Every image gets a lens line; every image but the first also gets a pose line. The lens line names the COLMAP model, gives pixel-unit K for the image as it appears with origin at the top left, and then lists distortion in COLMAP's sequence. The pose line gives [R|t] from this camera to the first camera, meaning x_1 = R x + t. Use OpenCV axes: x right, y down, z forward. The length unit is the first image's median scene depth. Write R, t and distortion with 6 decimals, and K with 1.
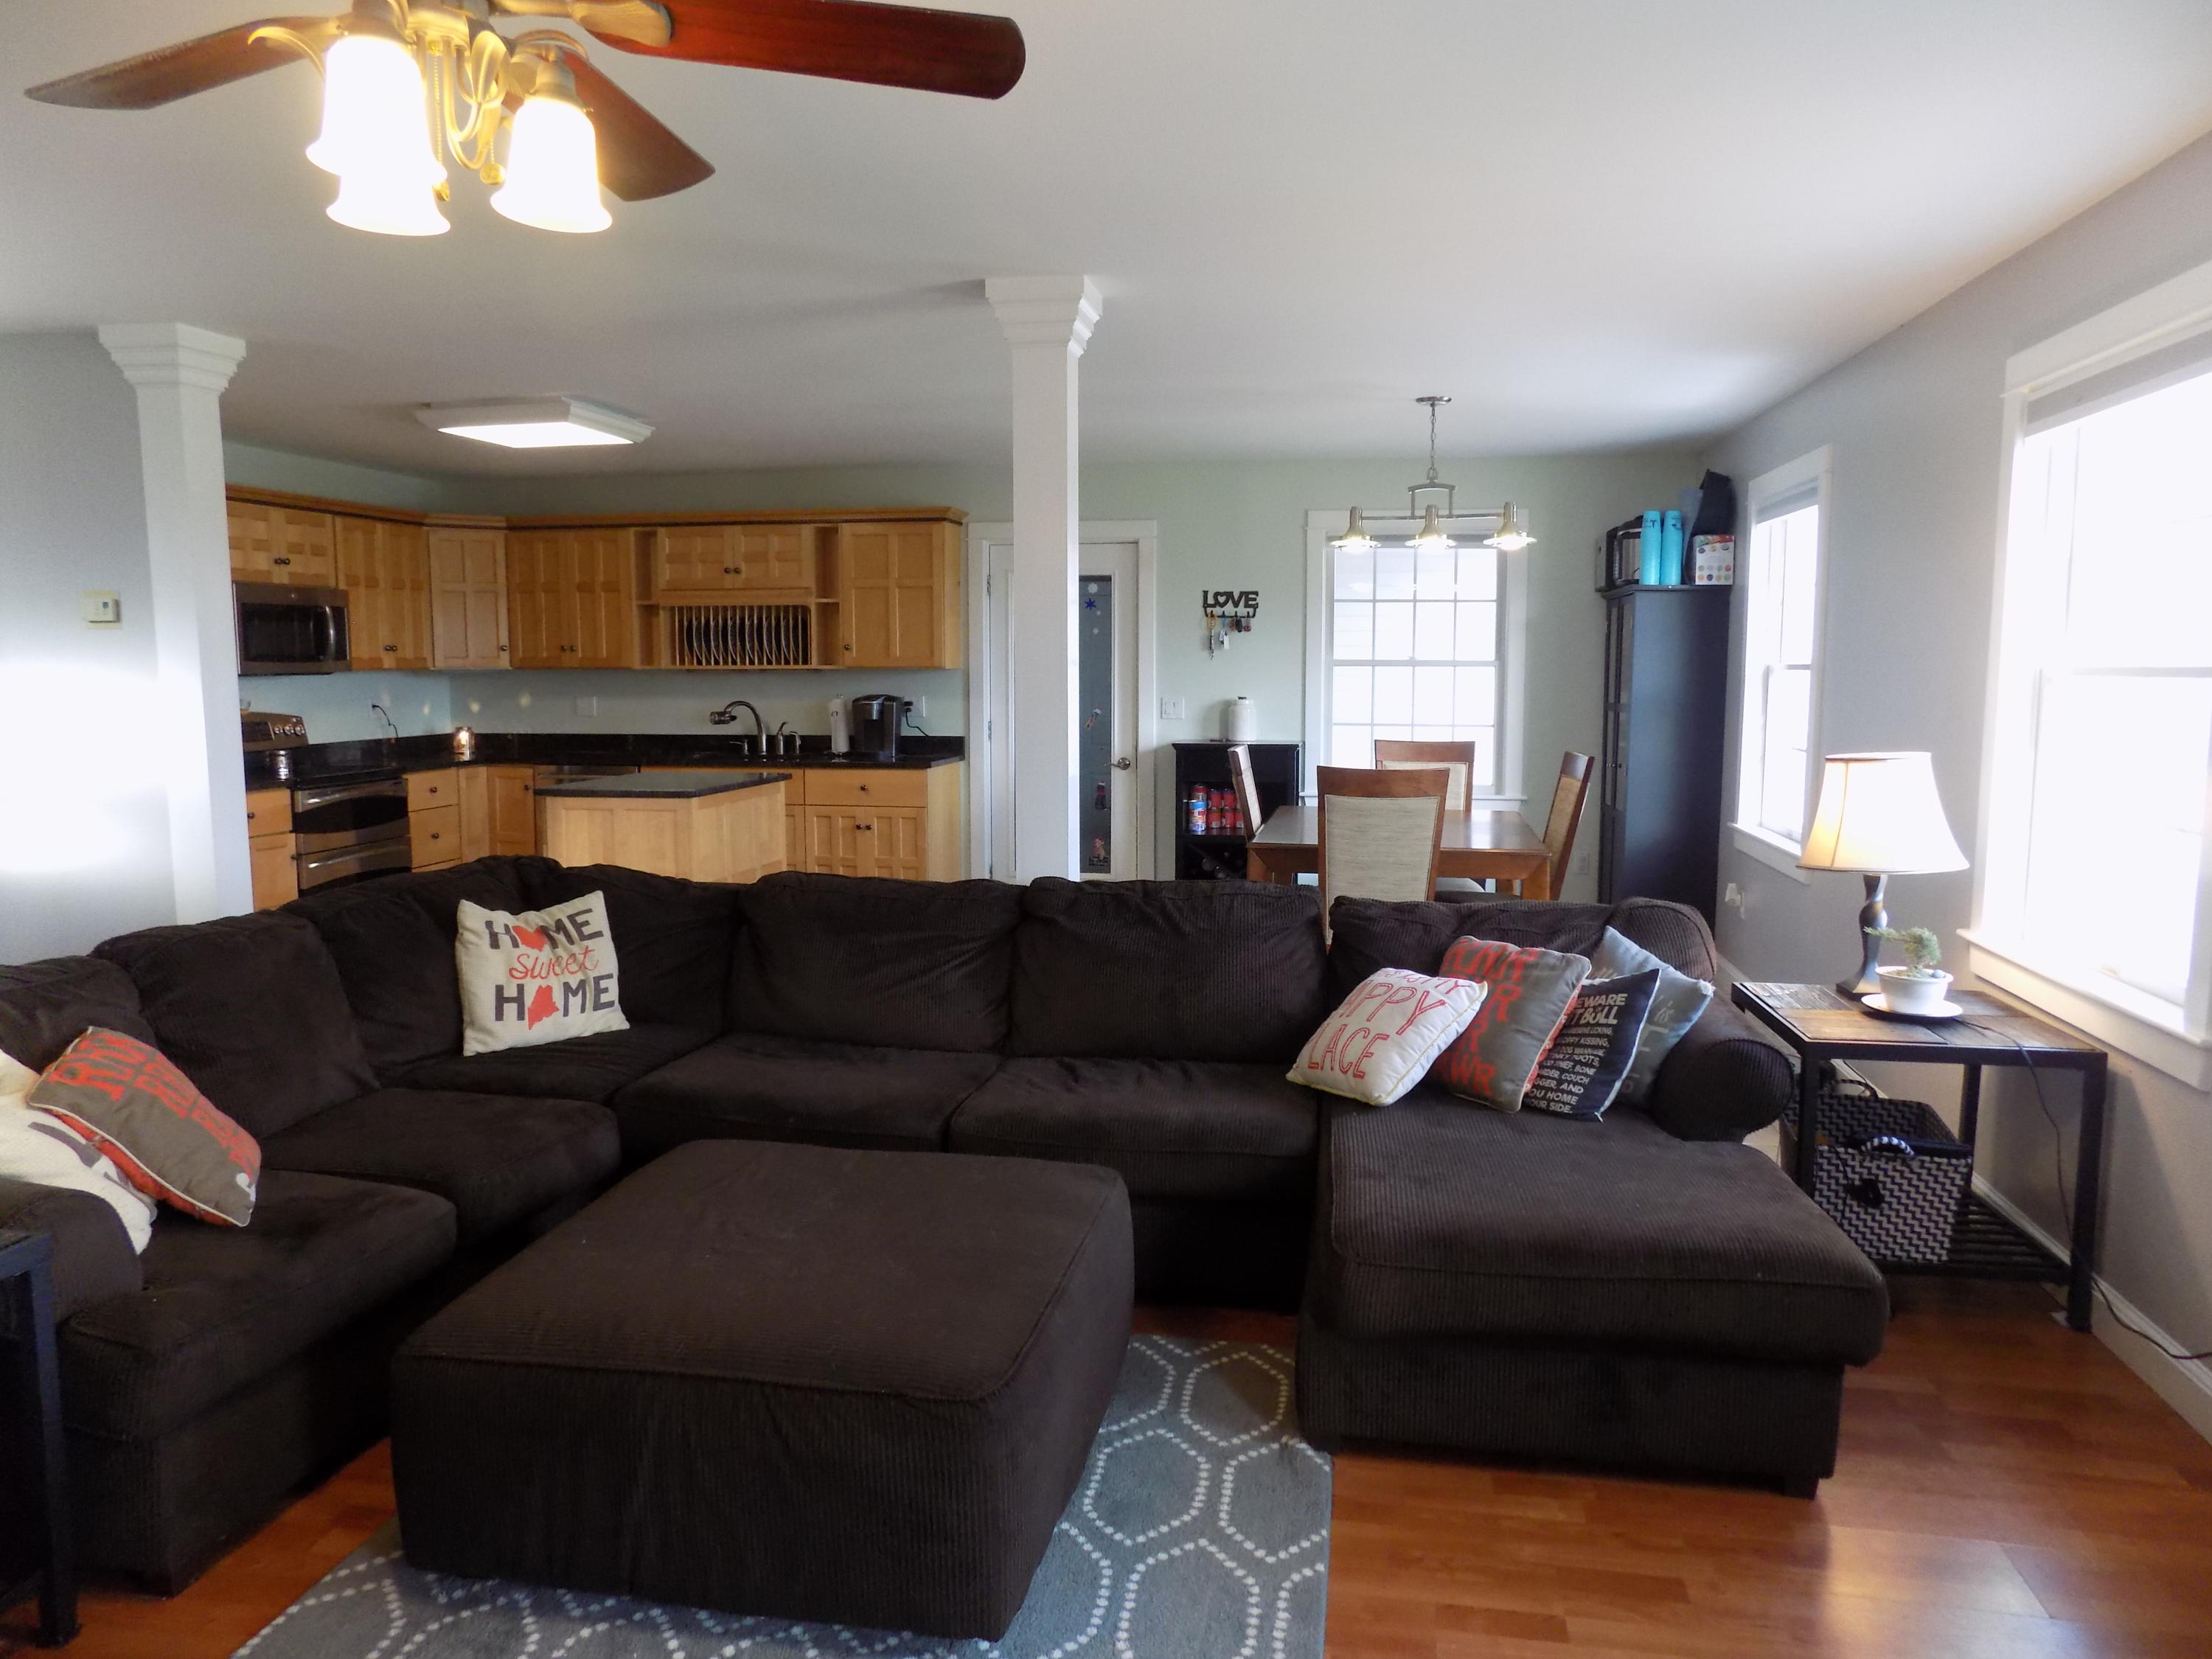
lens RADIAL K [[1453.1, 0, 1117.9], [0, 1453.1, 834.7], [0, 0, 1]] dist [-0.078232, 0.081370]
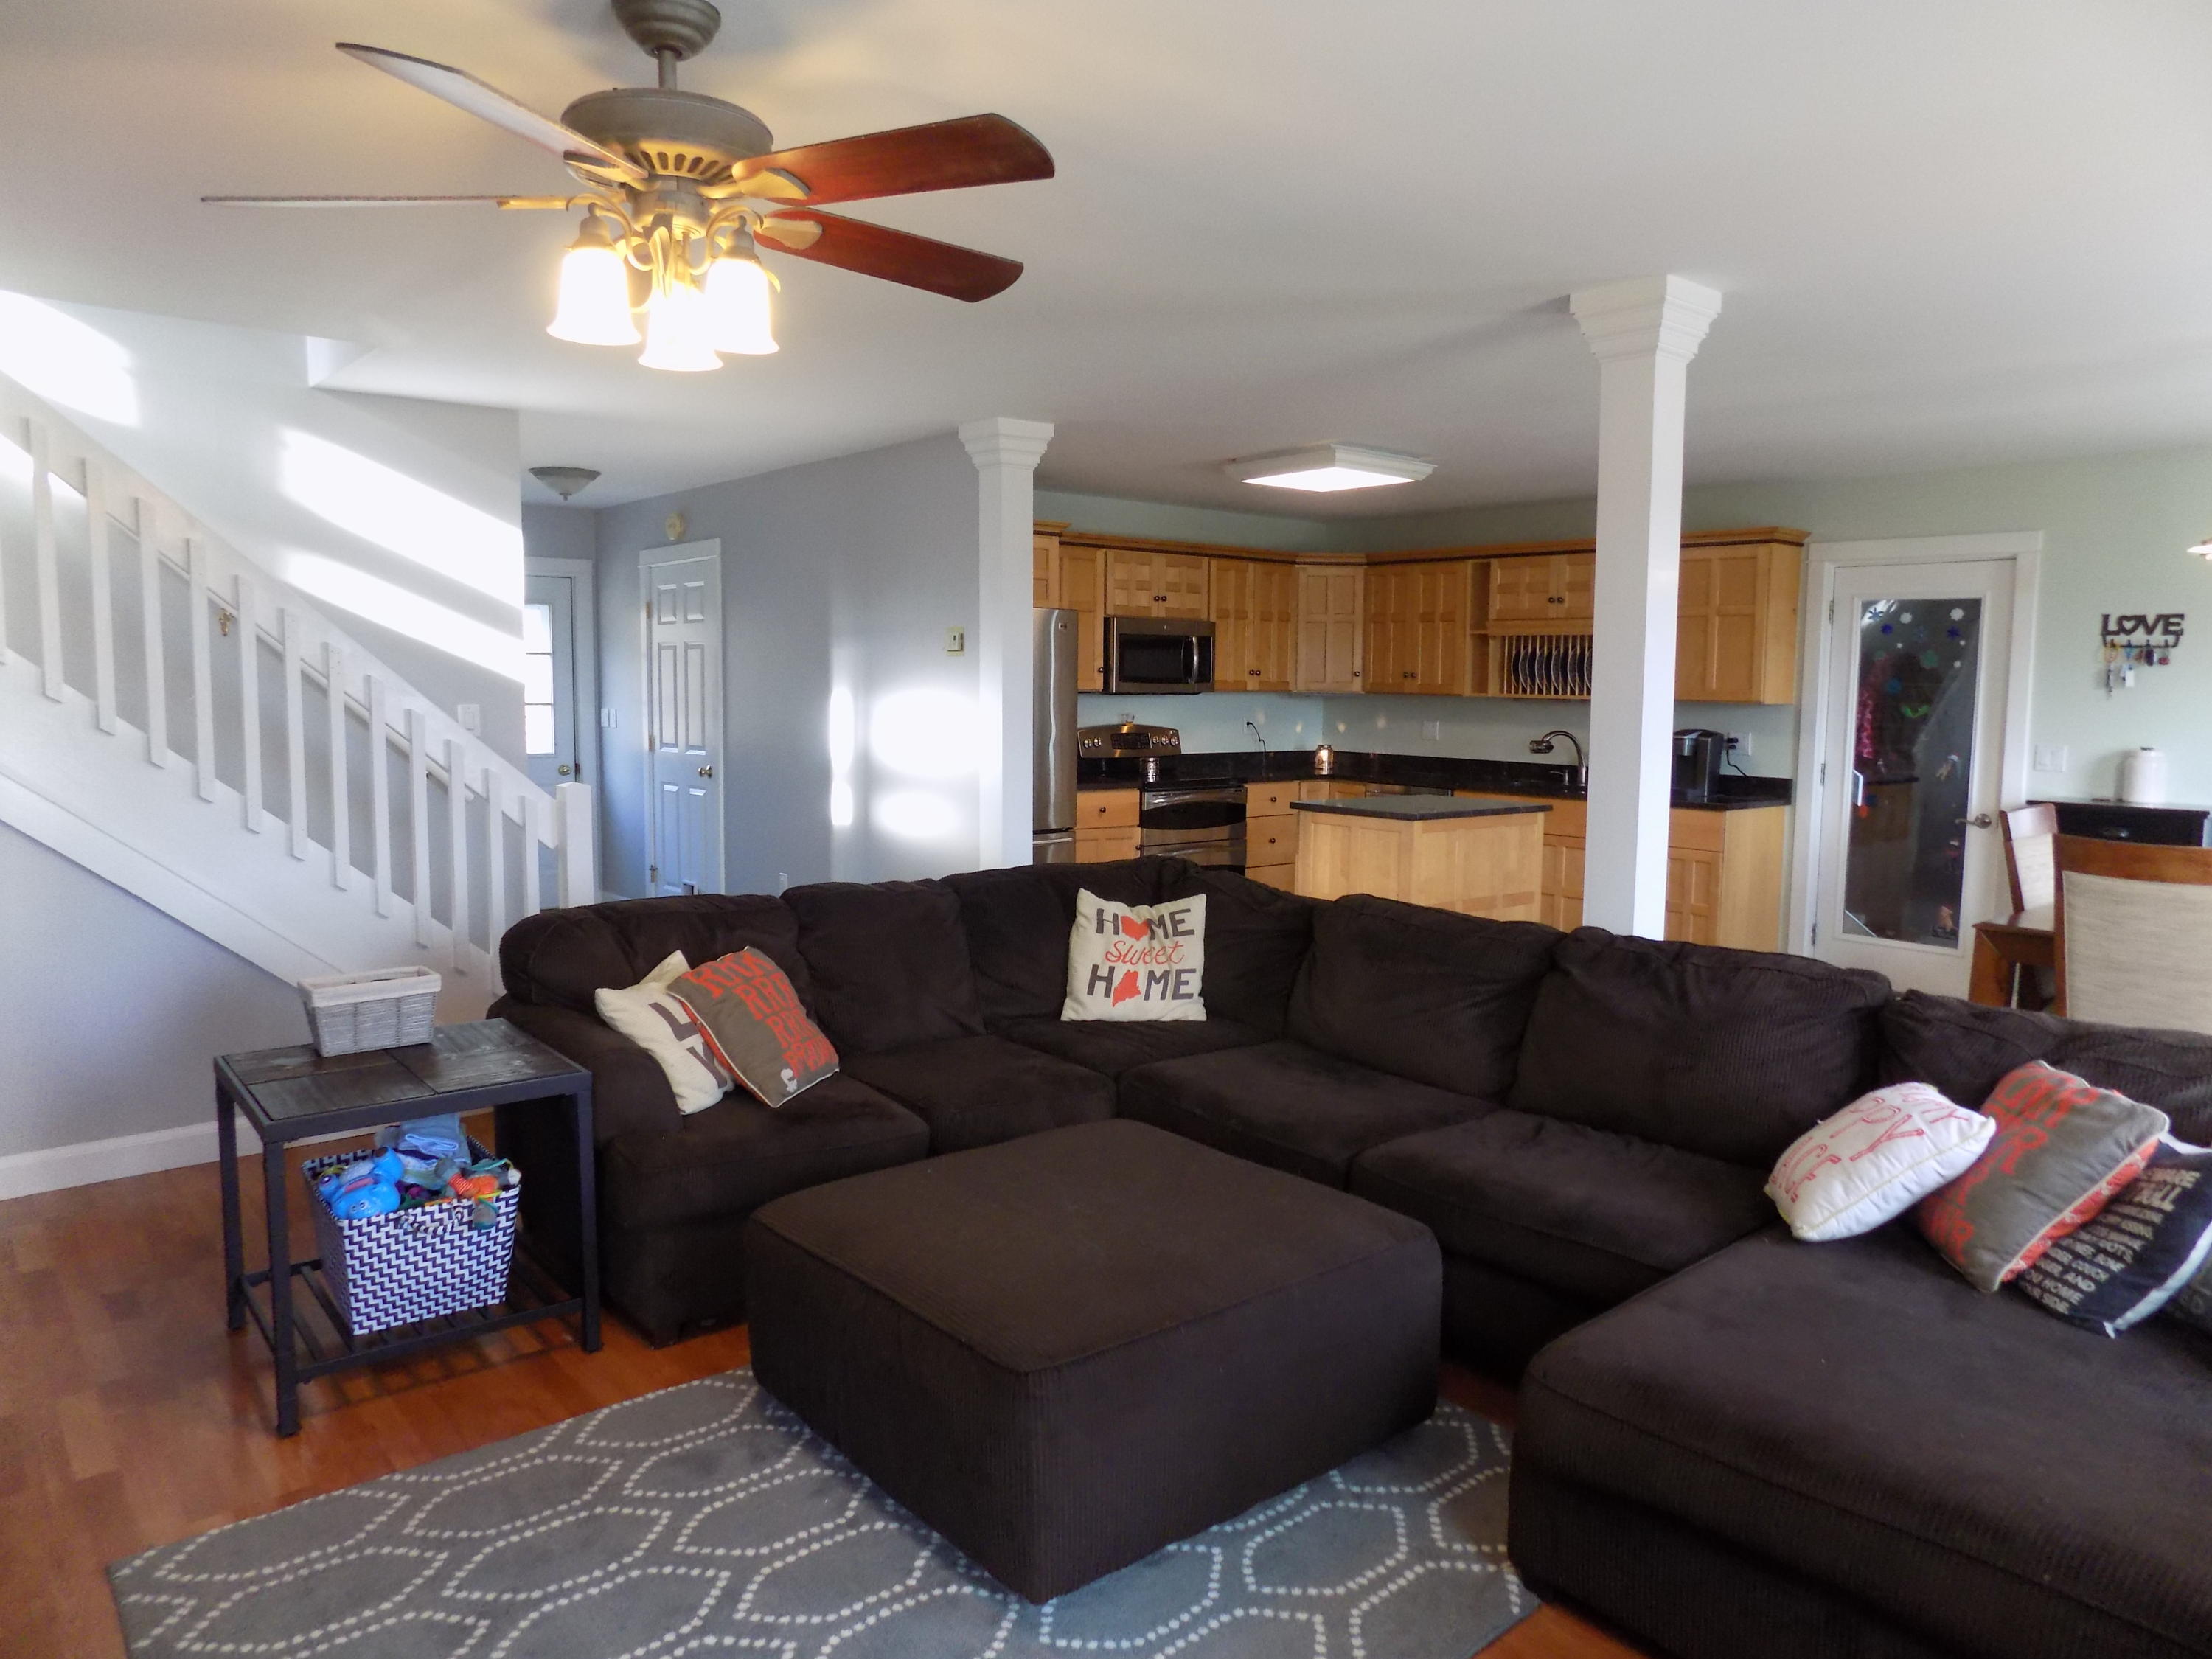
lens RADIAL K [[1453.1, 0, 1117.9], [0, 1453.1, 834.7], [0, 0, 1]] dist [-0.078232, 0.081370]
pose [[0.780063, 0.076219, -0.621042, 0.183532], [-0.087986, 0.996053, 0.011728, -0.009024], [0.619484, 0.045495, 0.783690, 0.053969]]
